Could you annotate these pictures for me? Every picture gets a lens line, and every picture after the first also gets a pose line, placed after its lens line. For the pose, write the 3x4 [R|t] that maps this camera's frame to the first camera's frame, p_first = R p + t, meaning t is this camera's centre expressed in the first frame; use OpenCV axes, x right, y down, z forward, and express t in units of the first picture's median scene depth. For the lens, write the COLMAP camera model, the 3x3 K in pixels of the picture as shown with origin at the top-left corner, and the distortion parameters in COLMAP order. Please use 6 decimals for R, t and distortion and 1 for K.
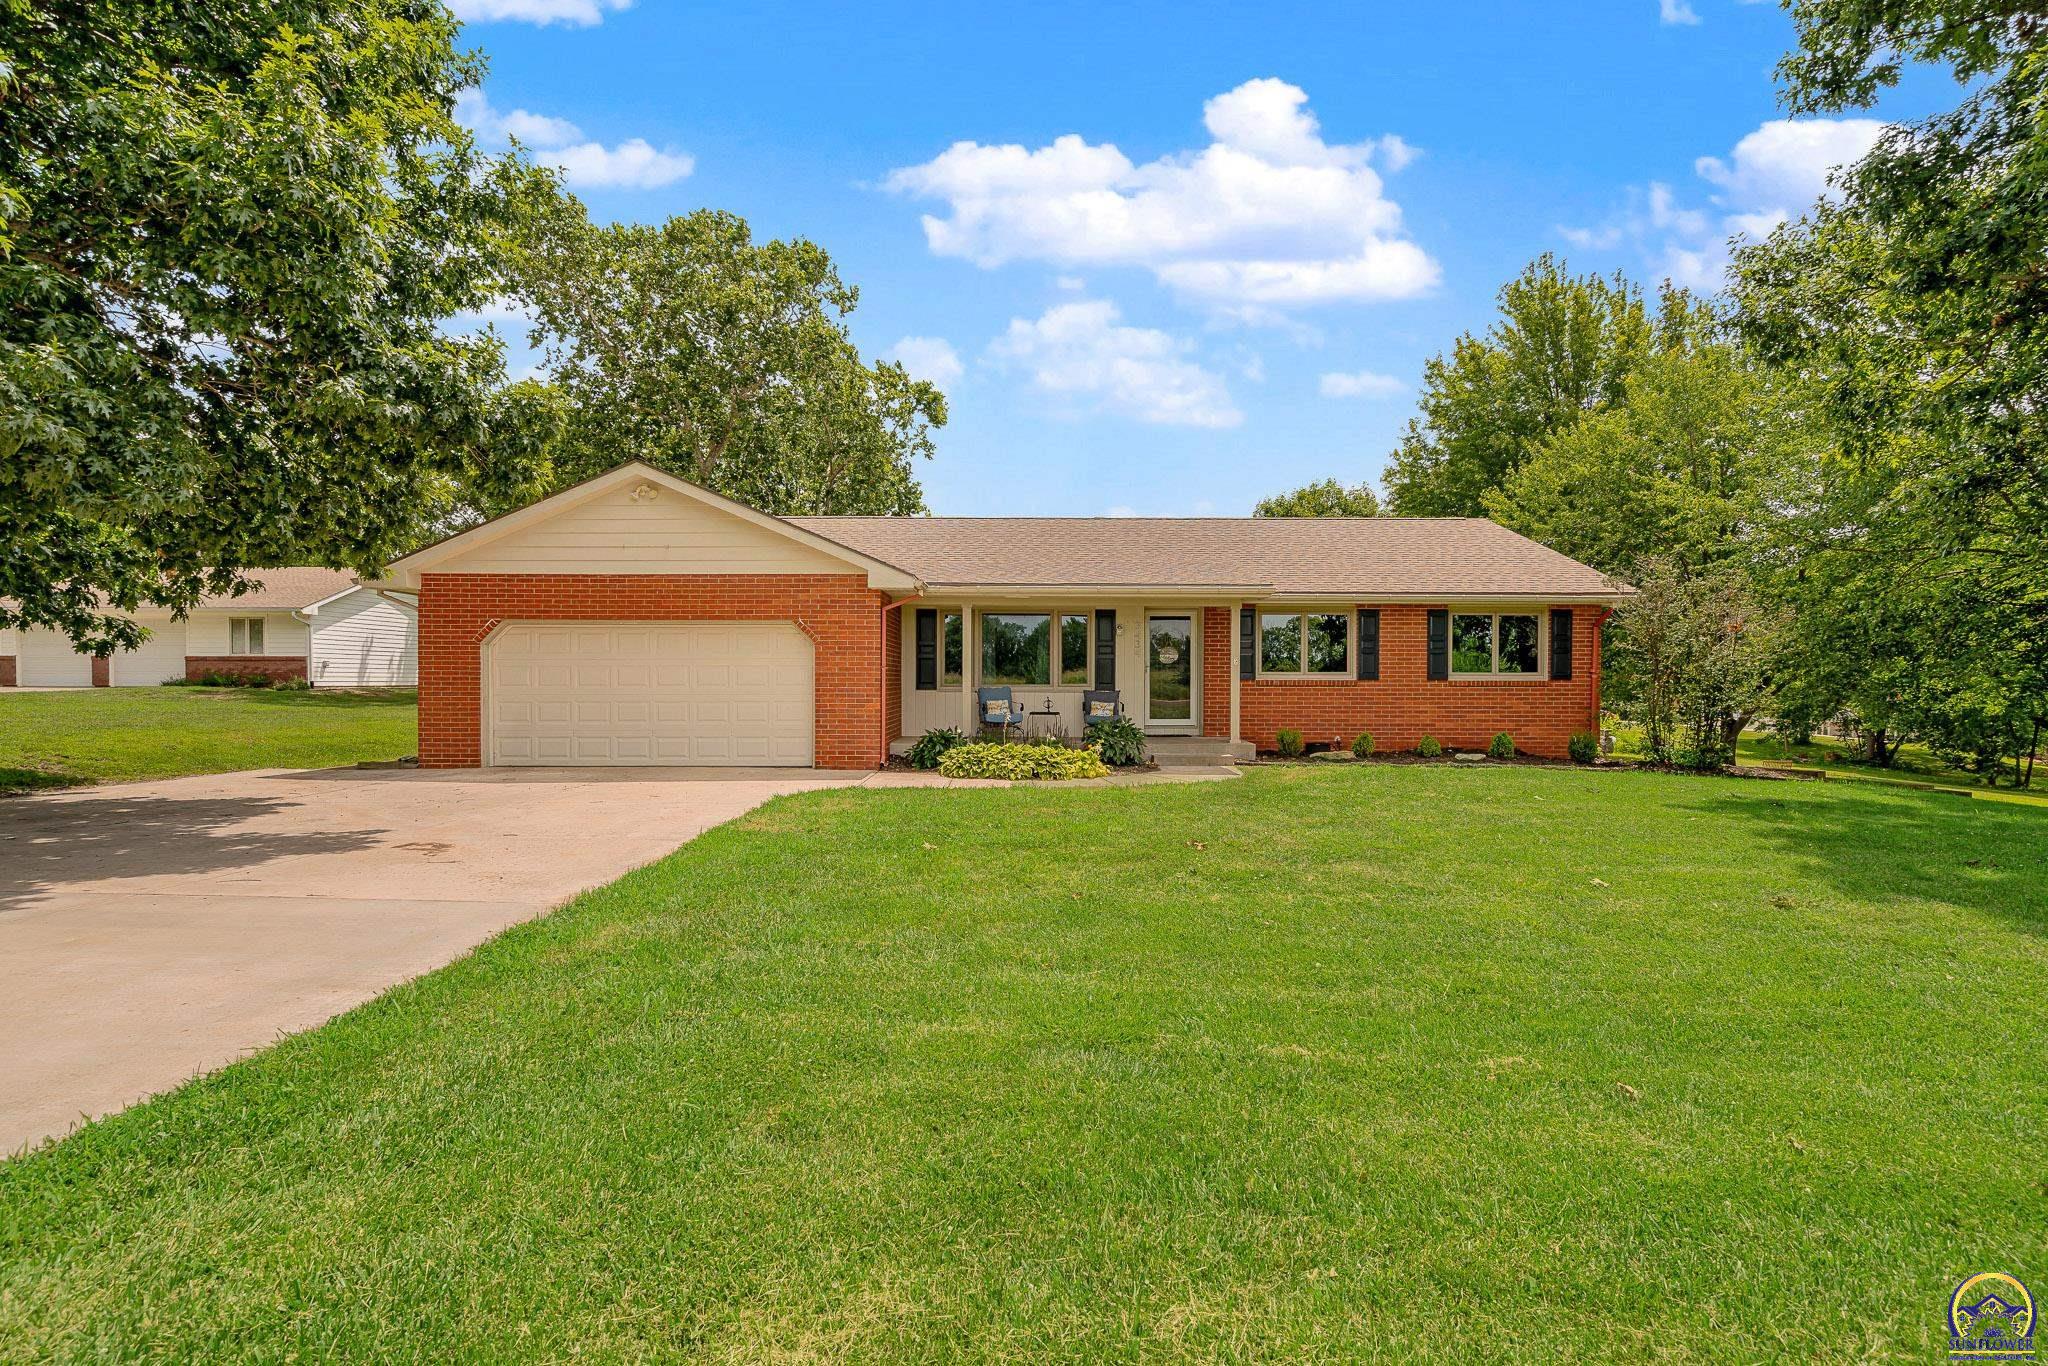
lens RADIAL K [[916.1, 0, 1021.1], [0, 916.1, 683.8], [0, 0, 1]] dist [-0.014550, 0.012986]
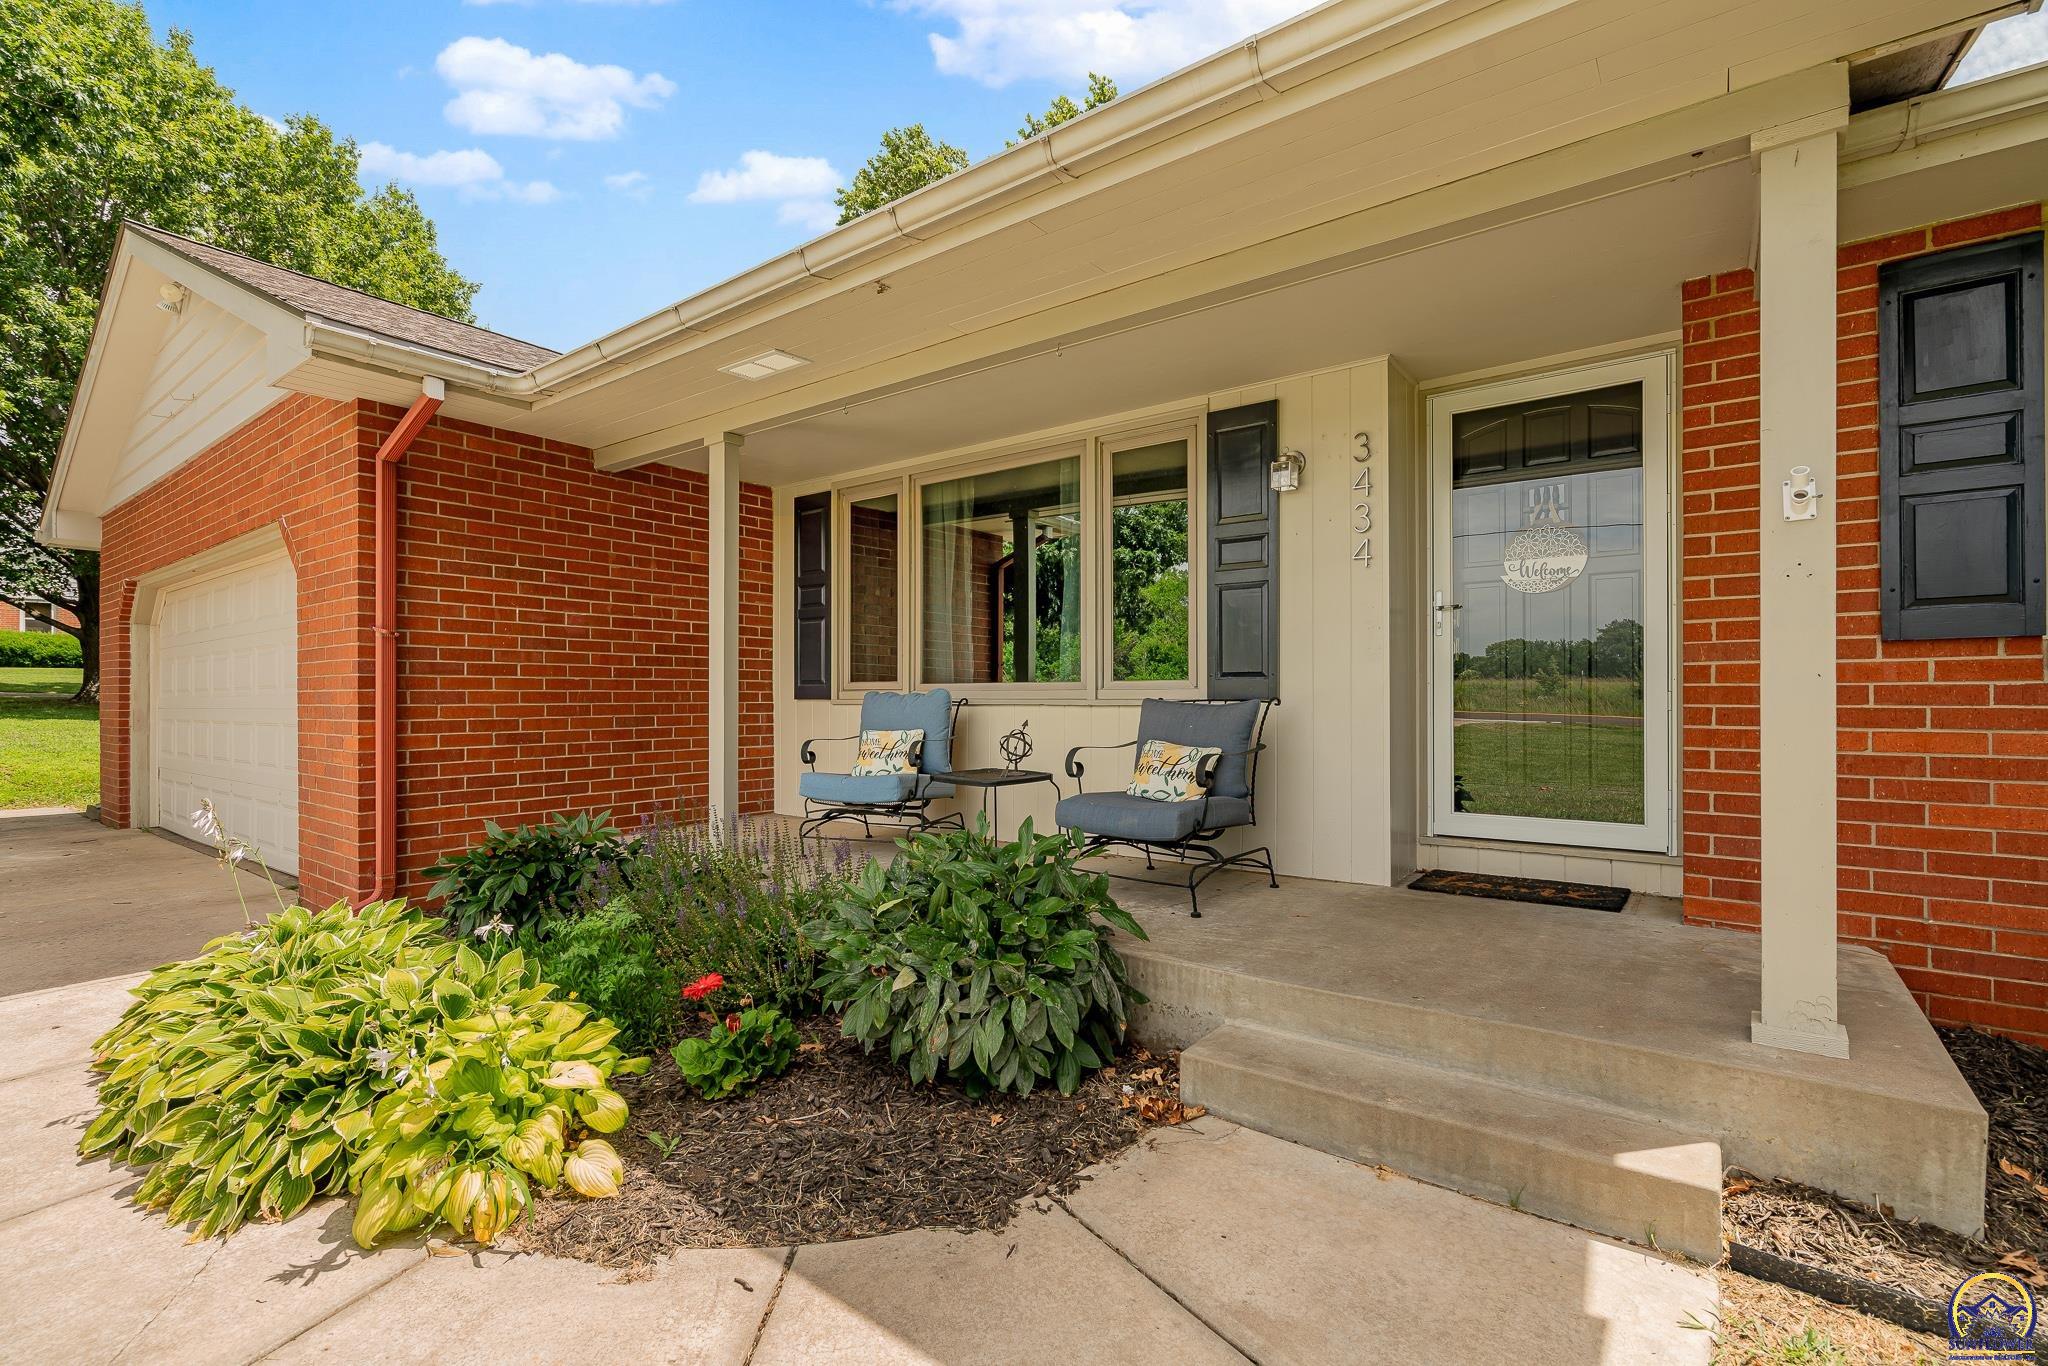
lens RADIAL K [[916.1, 0, 1021.1], [0, 916.1, 683.8], [0, 0, 1]] dist [-0.014550, 0.012986]
pose [[0.802075, -0.013056, -0.597081, 0.201279], [-0.005569, 0.999554, -0.029338, 0.009902], [0.597198, 0.026856, 0.801644, 0.748466]]
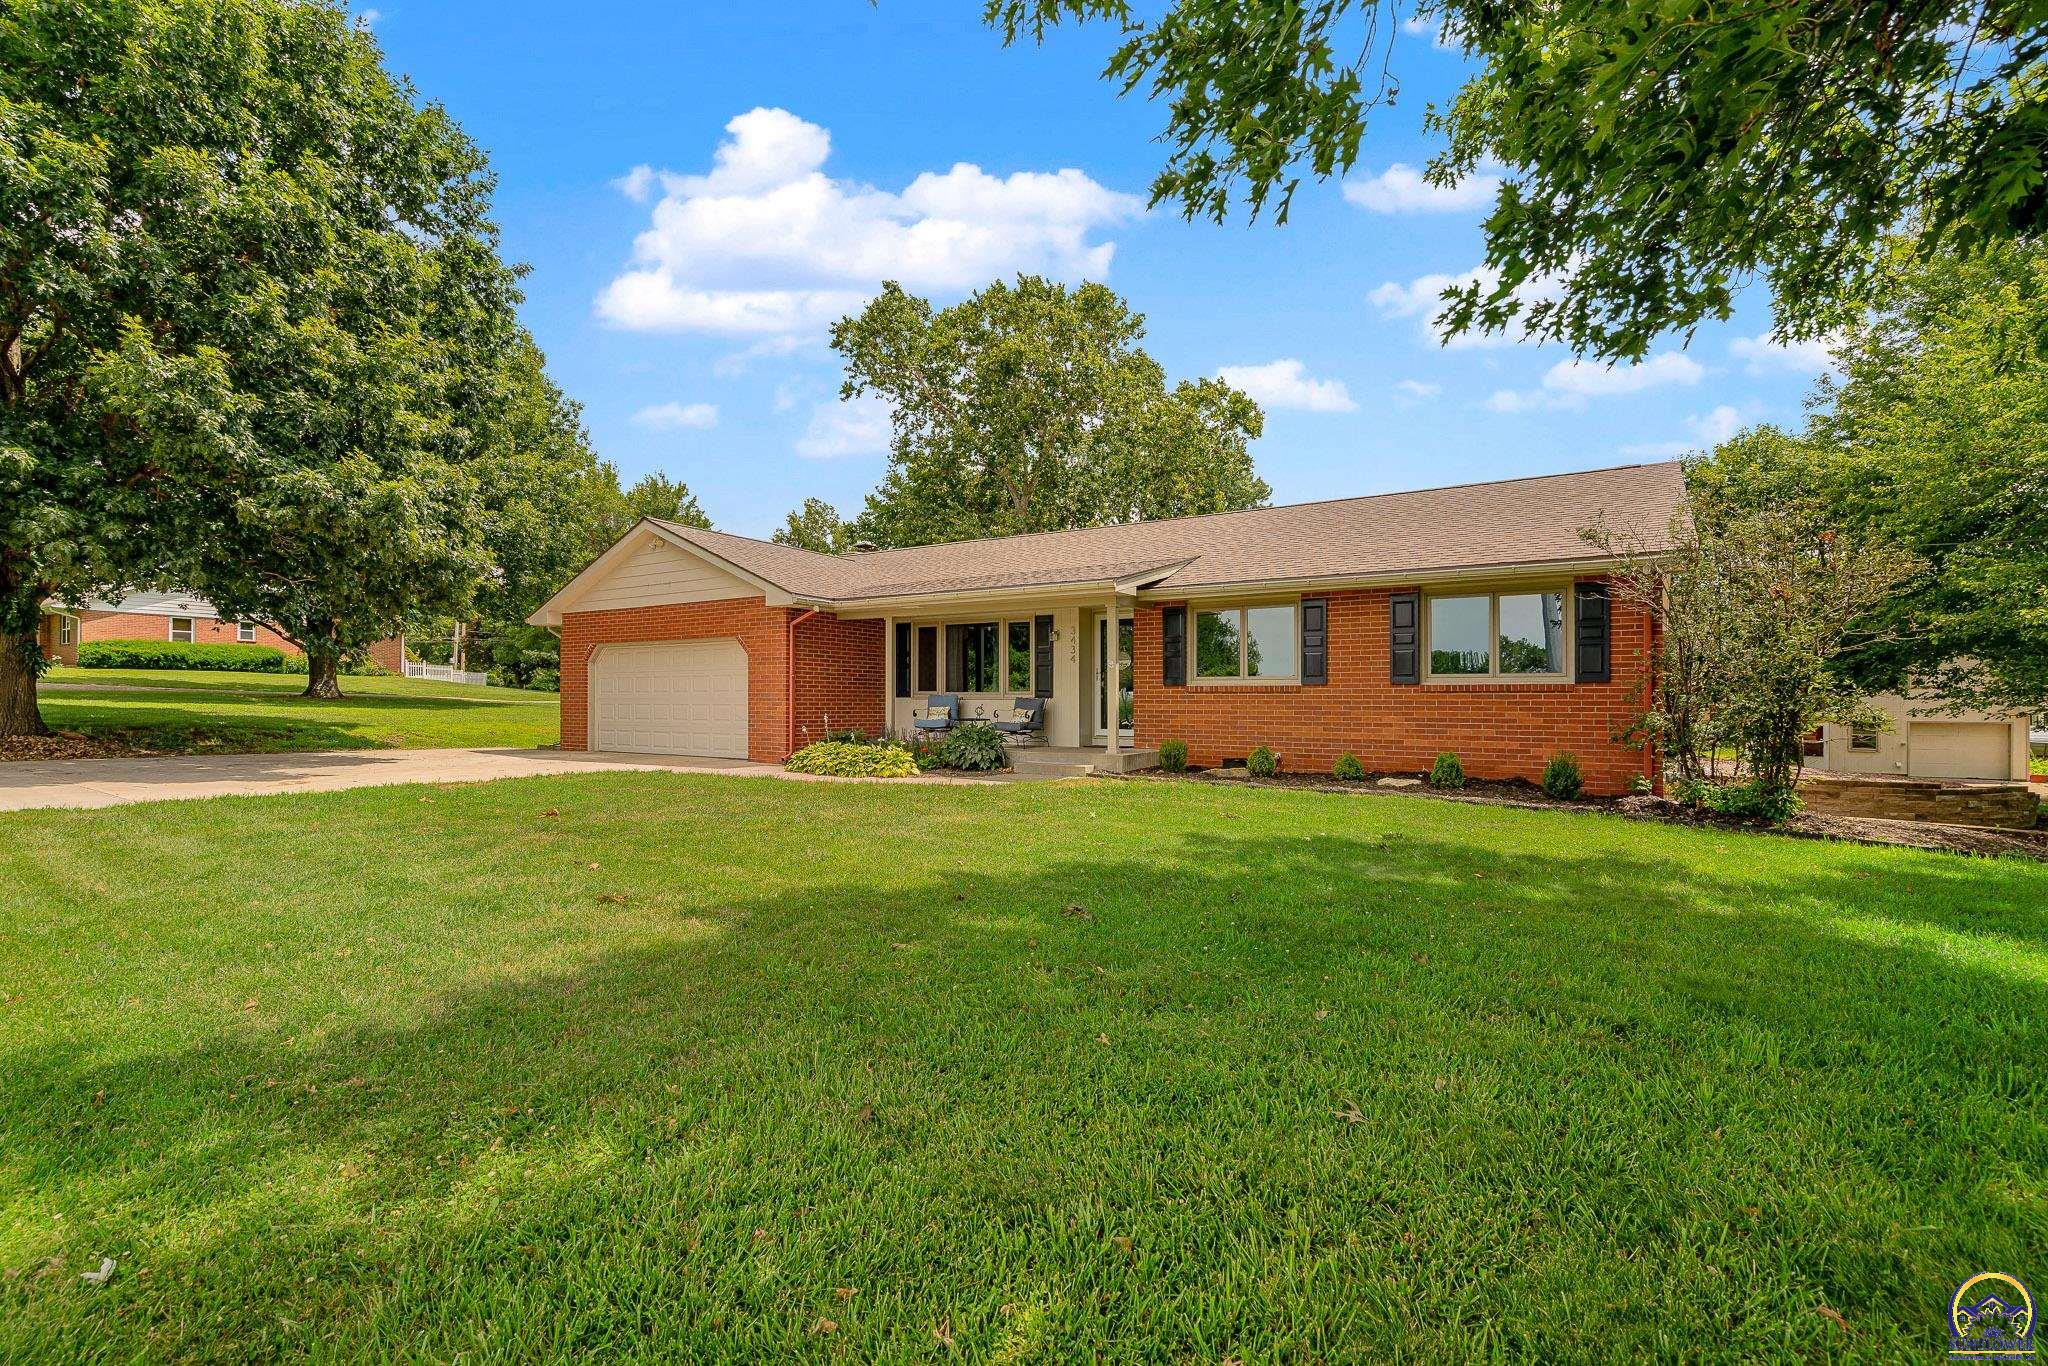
lens RADIAL K [[916.1, 0, 1021.1], [0, 916.1, 683.8], [0, 0, 1]] dist [-0.014550, 0.012986]
pose [[0.840928, -0.009023, -0.541072, 0.602518], [-0.007117, 0.999590, -0.027731, 0.019320], [0.541101, 0.027171, 0.840519, 0.168900]]
